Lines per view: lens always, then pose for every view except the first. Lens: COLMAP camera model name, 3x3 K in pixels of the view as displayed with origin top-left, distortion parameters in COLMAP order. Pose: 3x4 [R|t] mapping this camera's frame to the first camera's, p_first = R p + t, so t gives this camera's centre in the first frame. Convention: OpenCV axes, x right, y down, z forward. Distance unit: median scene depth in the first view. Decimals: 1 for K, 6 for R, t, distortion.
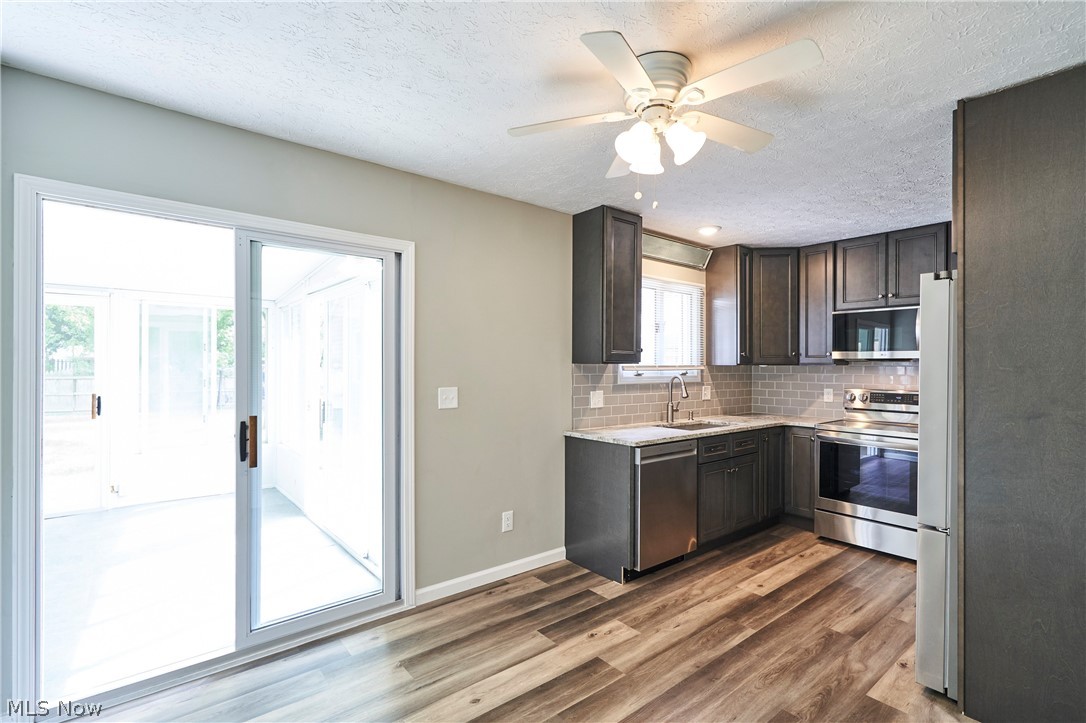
lens RADIAL K [[502.7, 0, 543.8], [0, 502.7, 366.0], [0, 0, 1]] dist [0.000025, 0.000399]
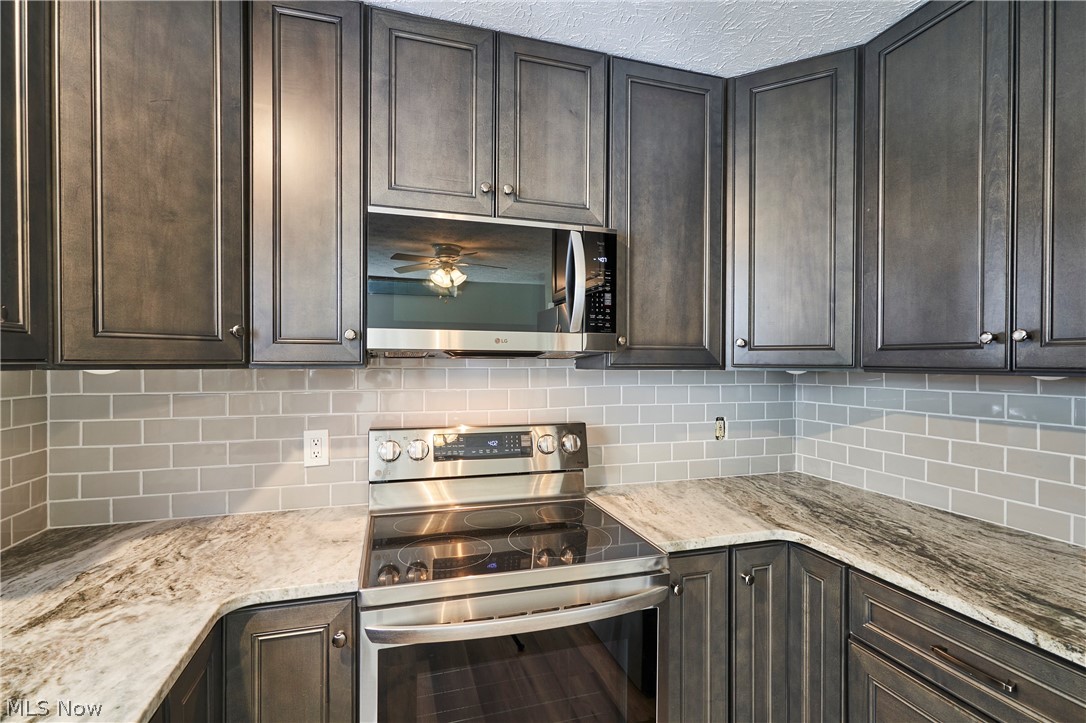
lens RADIAL K [[502.7, 0, 543.8], [0, 502.7, 366.0], [0, 0, 1]] dist [0.000025, 0.000399]
pose [[0.380702, -0.008914, 0.924655, 0.312702], [-0.002357, 0.999941, 0.010611, -0.006873], [-0.924695, -0.006219, 0.380658, 0.765033]]
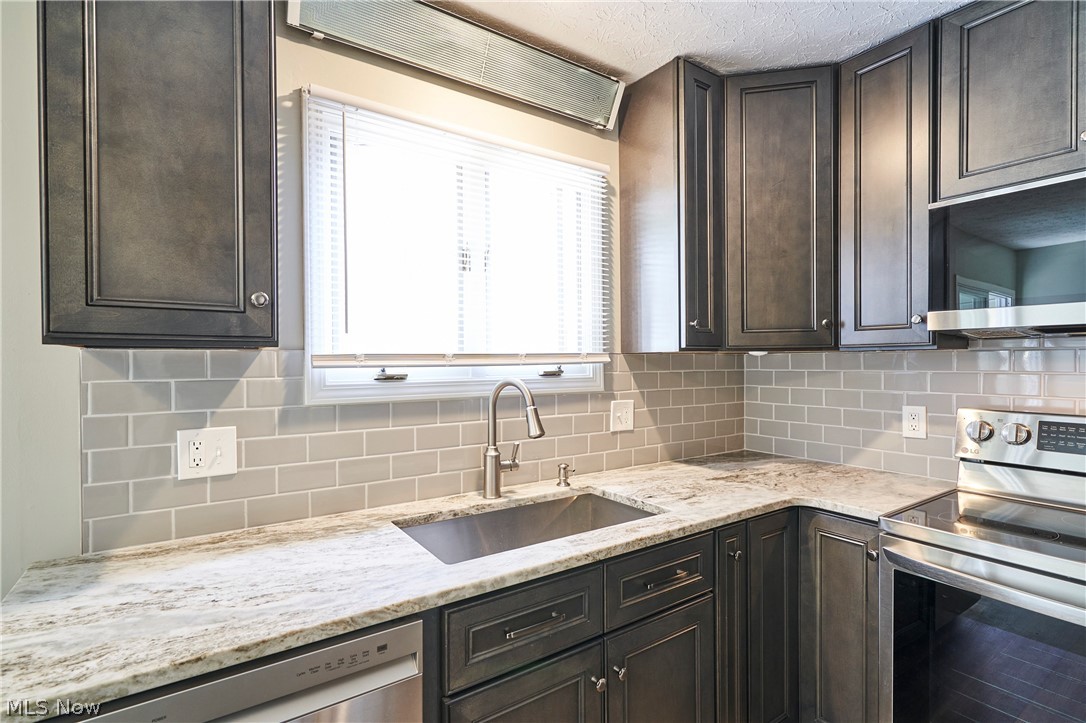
lens RADIAL K [[514.6, 0, 541.8], [0, 514.6, 365.3], [0, 0, 1]] dist [0.000535, 0.000488]
pose [[0.995802, -0.008685, -0.091120, 0.323034], [0.009434, 0.999925, 0.007792, 0.005567], [0.091045, -0.008619, 0.995809, 0.593366]]
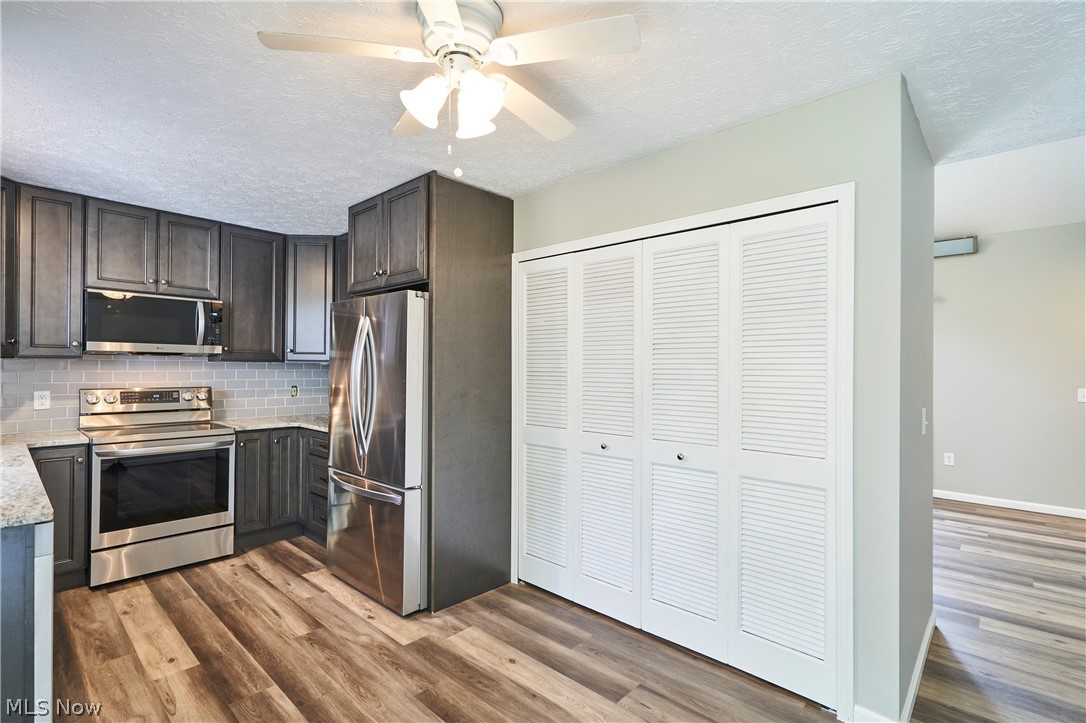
lens RADIAL K [[502.7, 0, 543.8], [0, 502.7, 366.0], [0, 0, 1]] dist [0.000025, 0.000399]
pose [[-0.144229, -0.003794, 0.989537, -0.276059], [-0.009630, 0.999951, 0.002430, 0.000582], [-0.989498, -0.009179, -0.144258, 0.424267]]
